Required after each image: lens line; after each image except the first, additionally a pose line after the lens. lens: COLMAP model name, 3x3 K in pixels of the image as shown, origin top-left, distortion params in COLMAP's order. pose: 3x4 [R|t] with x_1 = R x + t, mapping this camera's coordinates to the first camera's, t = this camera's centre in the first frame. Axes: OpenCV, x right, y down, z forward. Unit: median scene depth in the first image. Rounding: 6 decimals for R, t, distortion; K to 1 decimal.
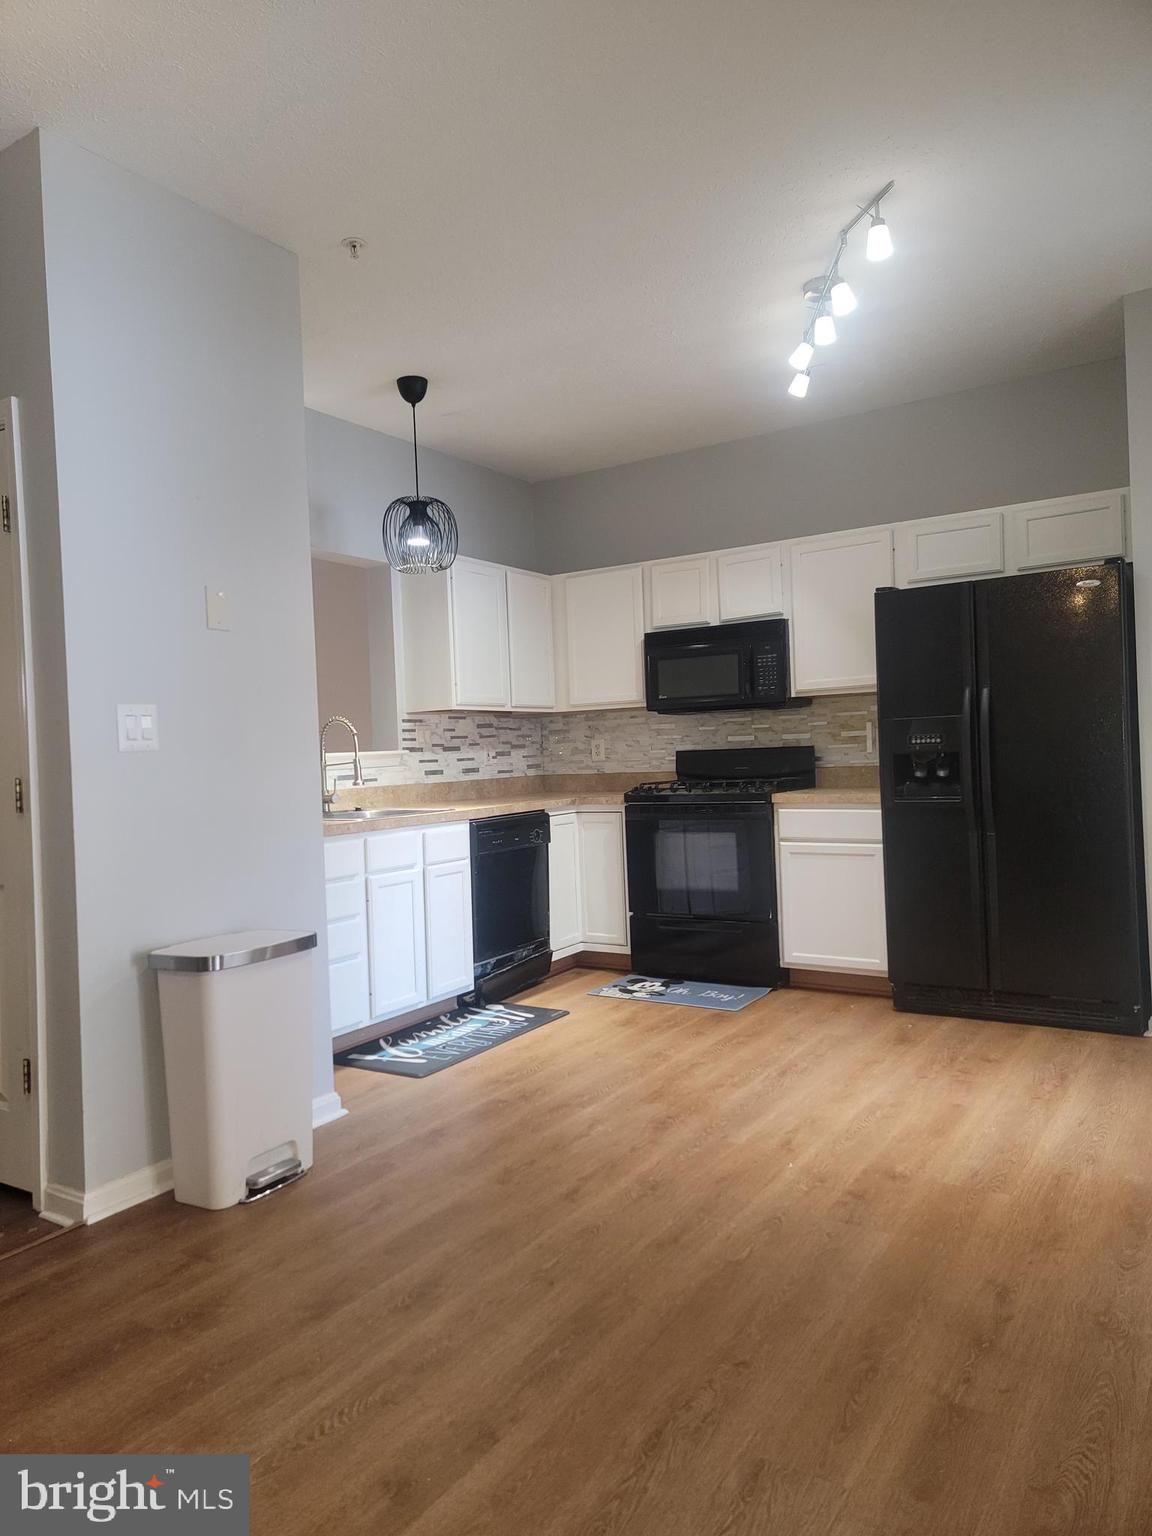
lens RADIAL K [[1054.3, 0, 560.1], [0, 1054.3, 764.1], [0, 0, 1]] dist [0.090521, -0.073558]
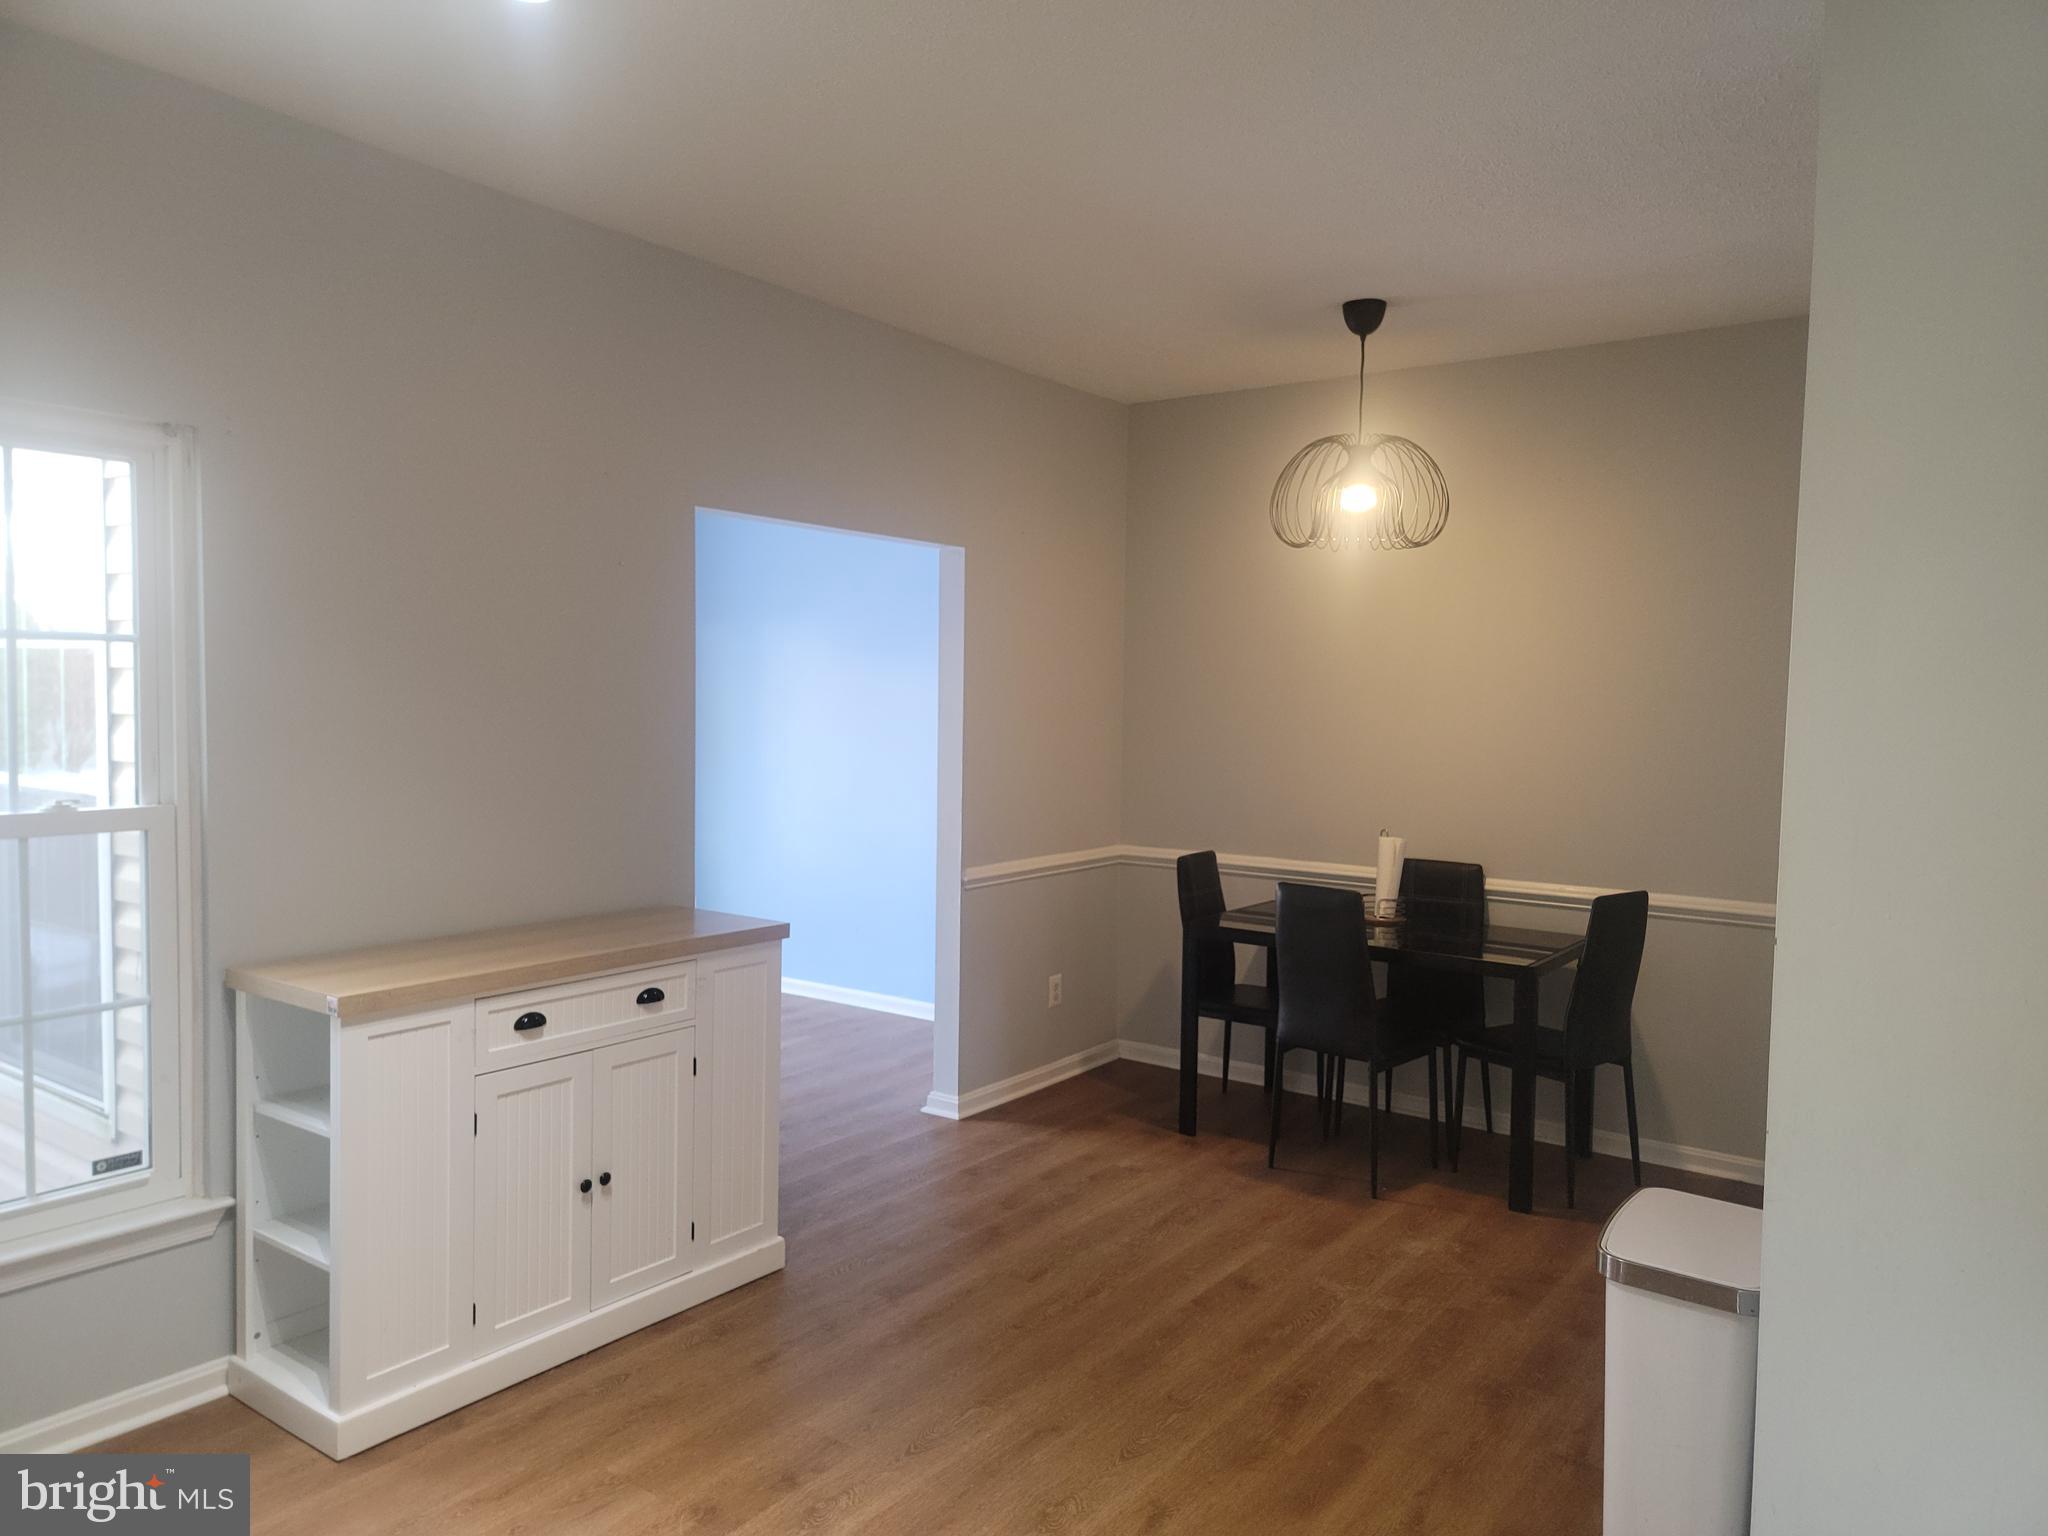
lens RADIAL K [[1405.7, 0, 1020.3], [0, 1405.7, 770.5], [0, 0, 1]] dist [0.090521, -0.073558]
pose [[-0.998290, 0.018030, 0.055613, 0.026770], [0.021386, 0.997948, 0.060349, -0.113848], [-0.054411, 0.061435, -0.996627, 1.310391]]
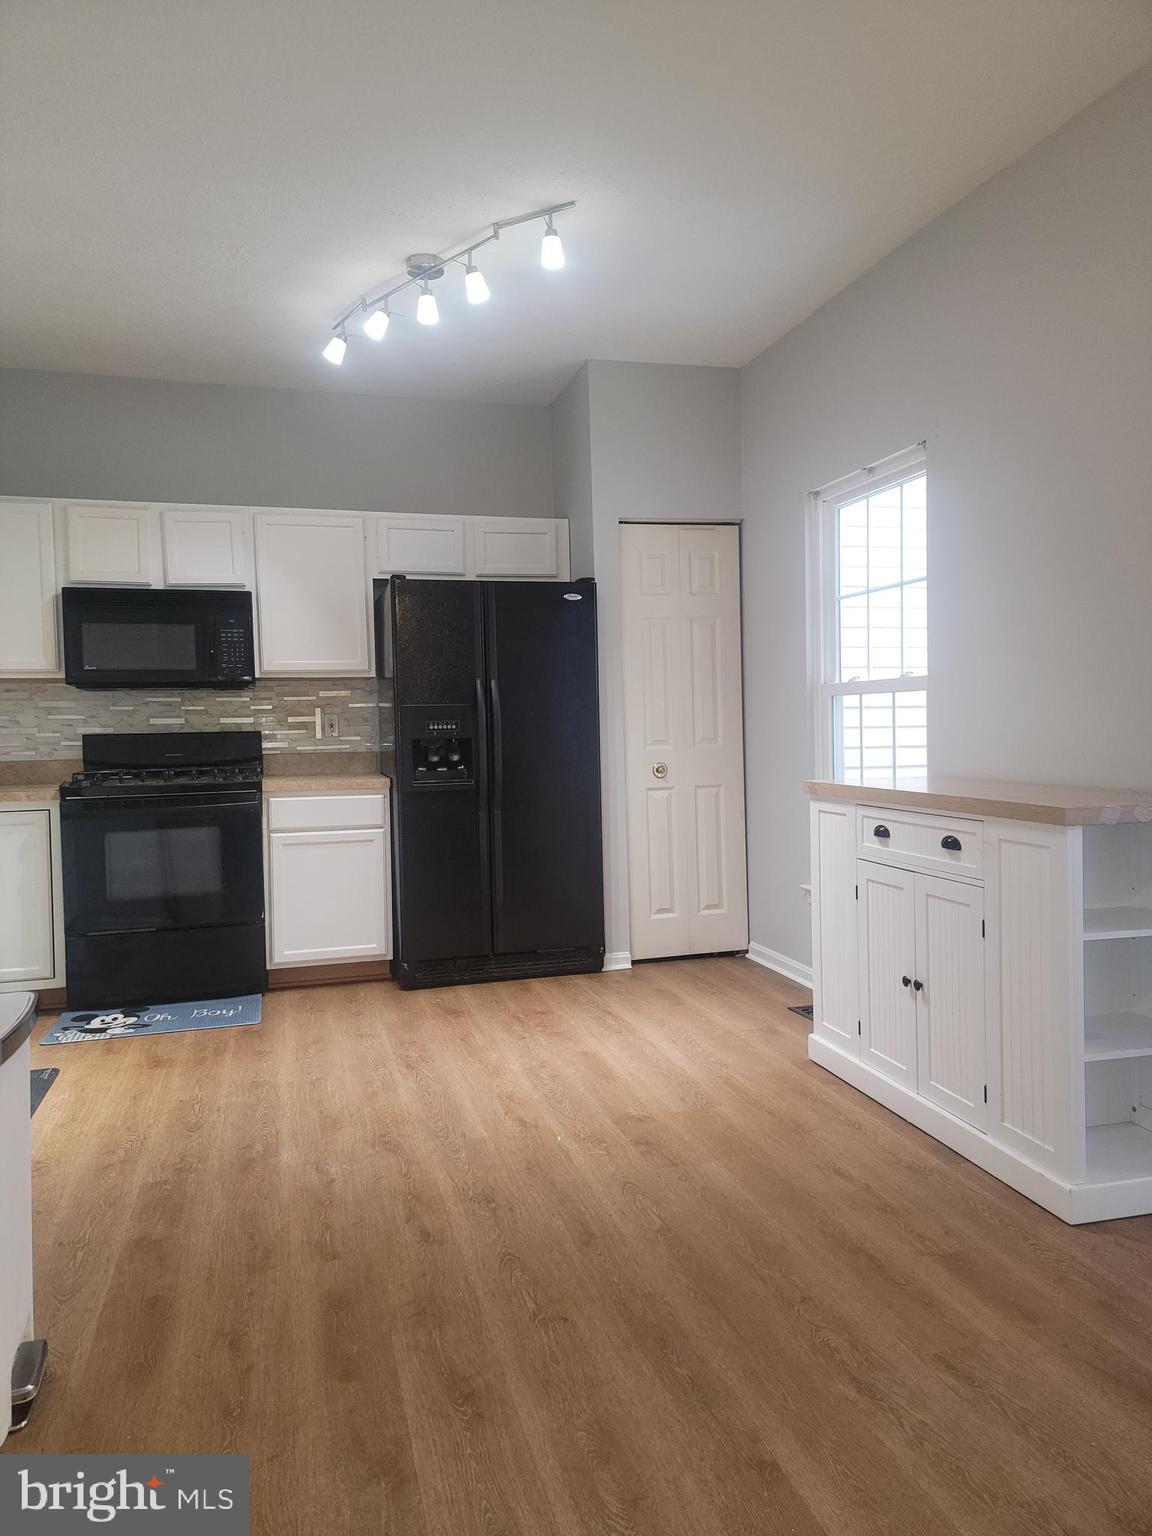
lens RADIAL K [[1054.3, 0, 572.6], [0, 1054.3, 760.2], [0, 0, 1]] dist [0.090521, -0.073558]
pose [[0.658614, -0.001523, 0.752480, -0.377153], [0.002082, 0.999998, 0.000201, 0.011623], [-0.752478, 0.001434, 0.658615, 0.228450]]
